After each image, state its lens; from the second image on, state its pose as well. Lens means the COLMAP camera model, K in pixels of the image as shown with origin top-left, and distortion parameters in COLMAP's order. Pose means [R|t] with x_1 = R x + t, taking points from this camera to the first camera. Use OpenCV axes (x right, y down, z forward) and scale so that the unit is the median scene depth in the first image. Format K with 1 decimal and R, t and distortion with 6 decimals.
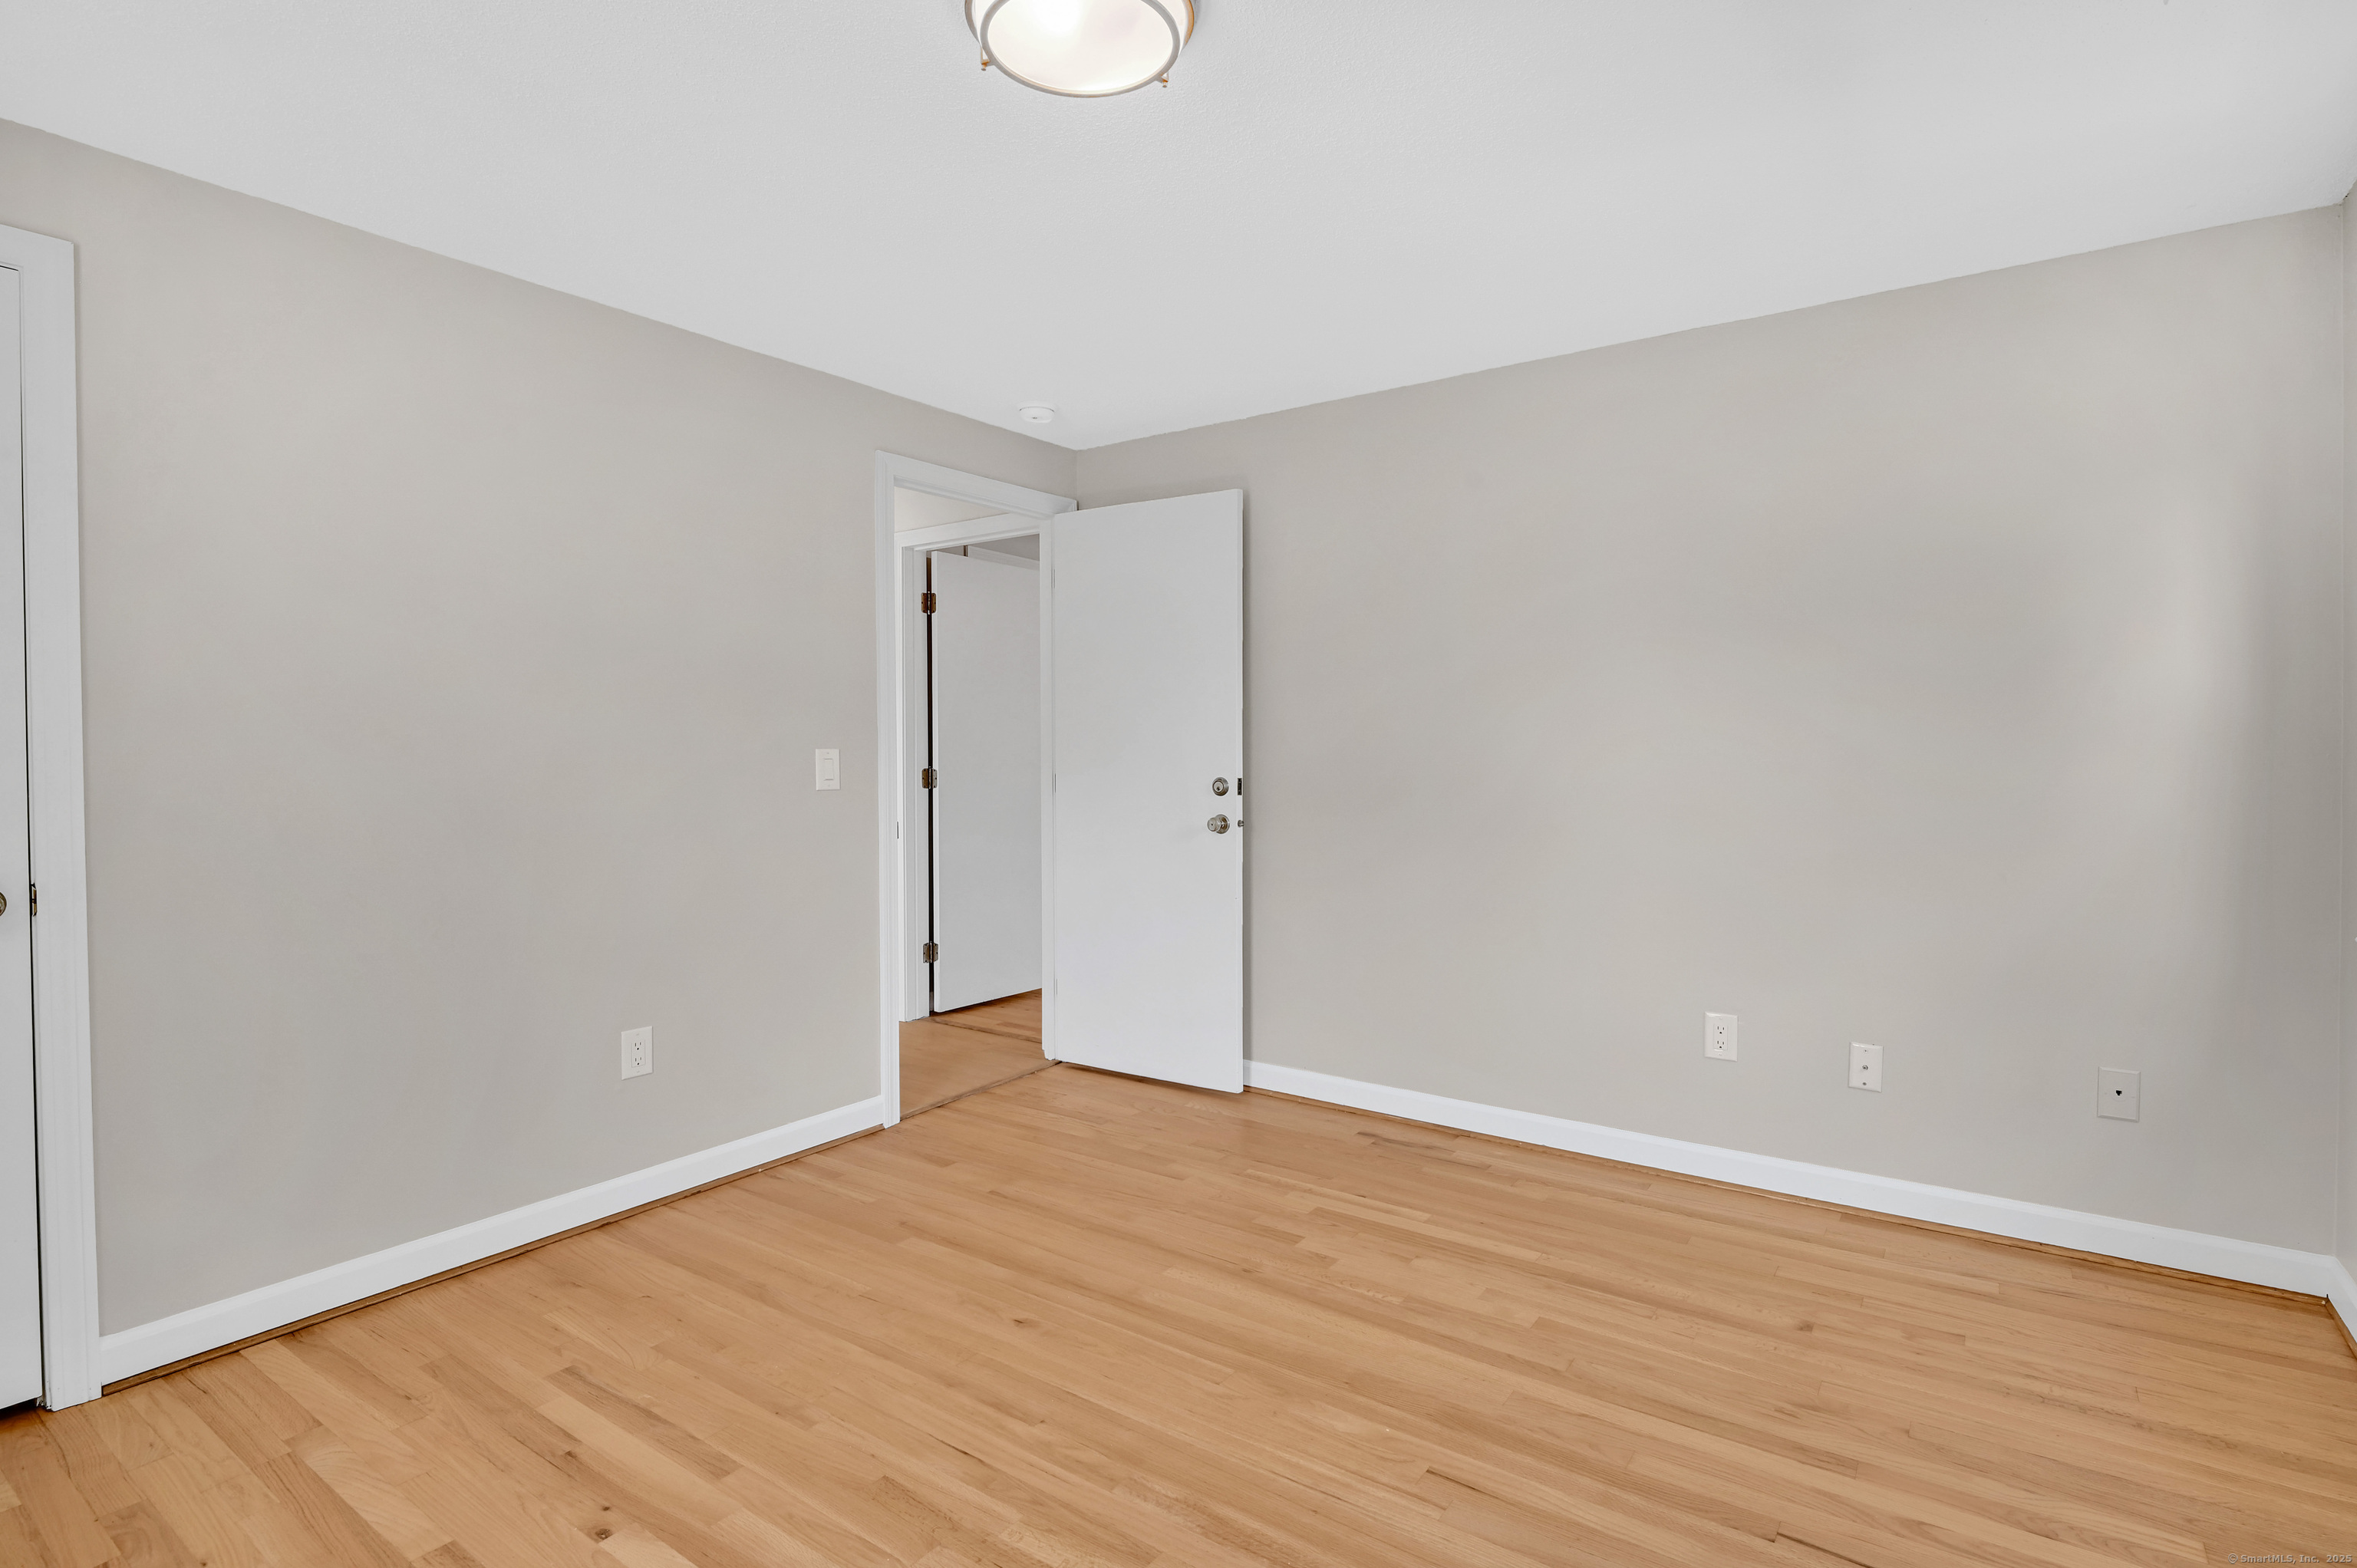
lens RADIAL K [[1159.4, 0, 1178.5], [0, 1159.4, 784.0], [0, 0, 1]] dist [-0.008297, -0.001161]
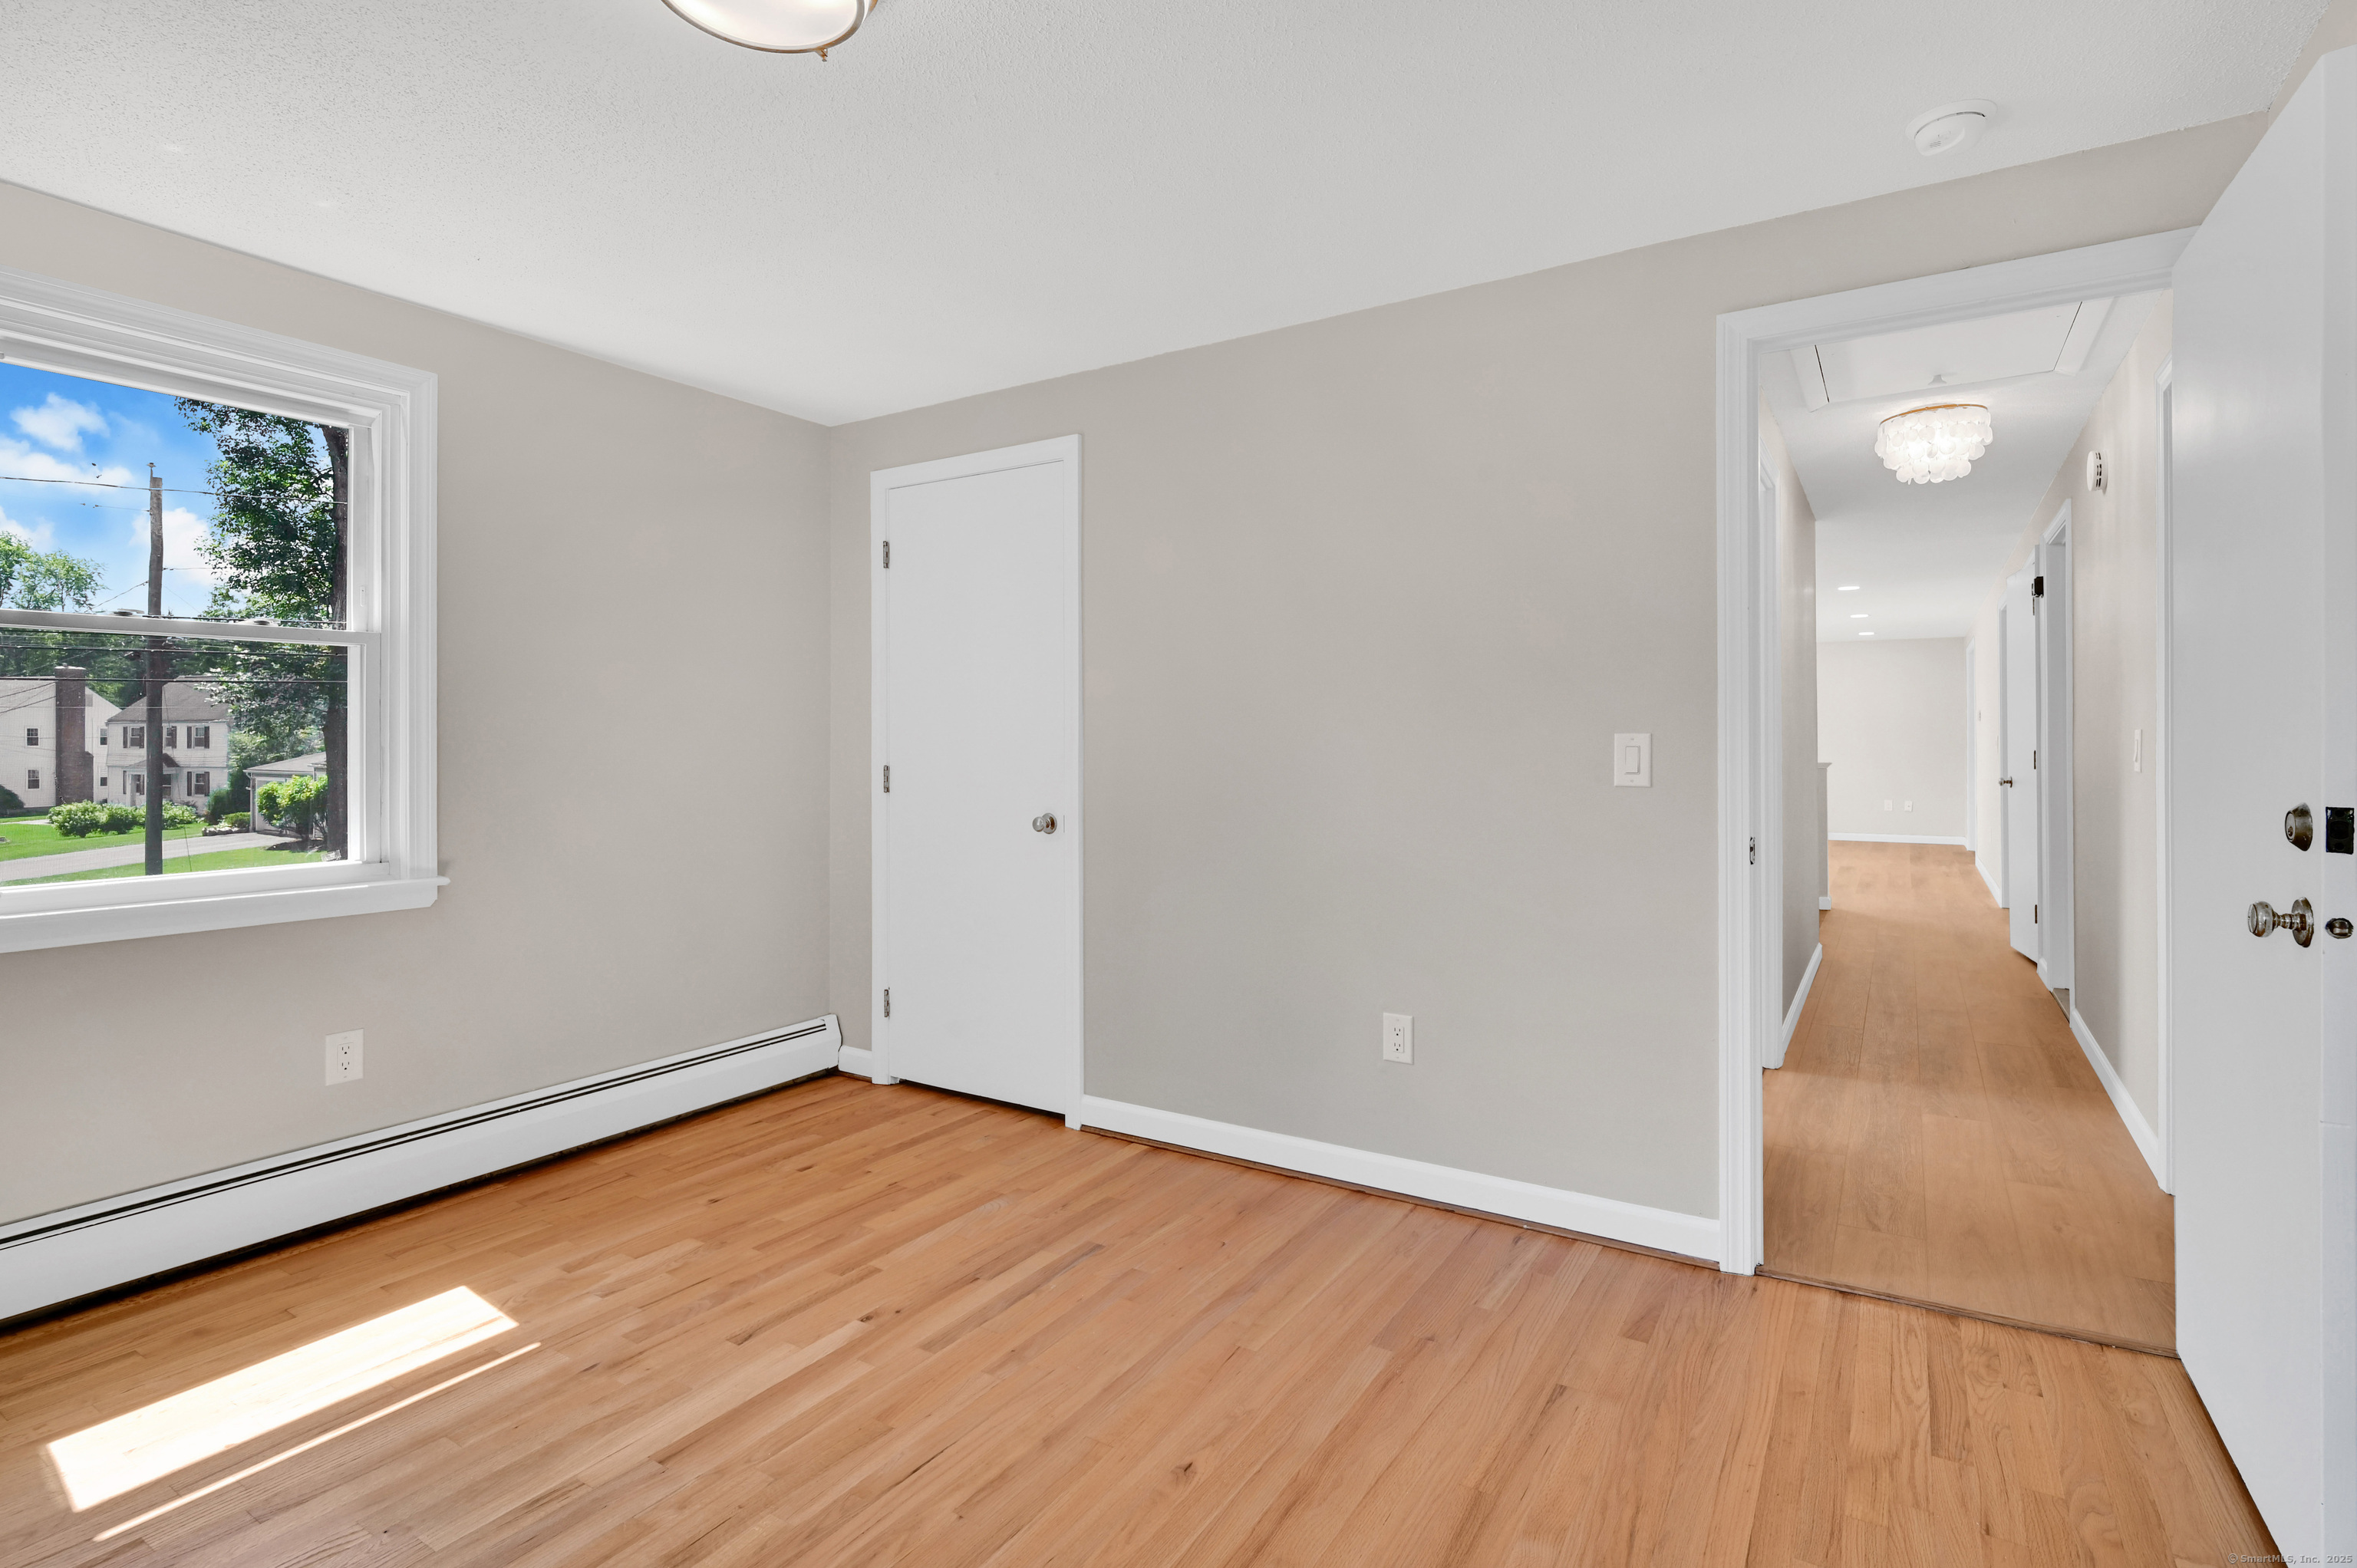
lens RADIAL K [[1142.6, 0, 1178.3], [0, 1142.6, 727.6], [0, 0, 1]] dist [0.000698, -0.000388]
pose [[0.053960, -0.003515, -0.998537, 0.577857], [-0.019927, 0.999791, -0.004596, -0.031863], [0.998344, 0.020146, 0.053879, 0.849798]]
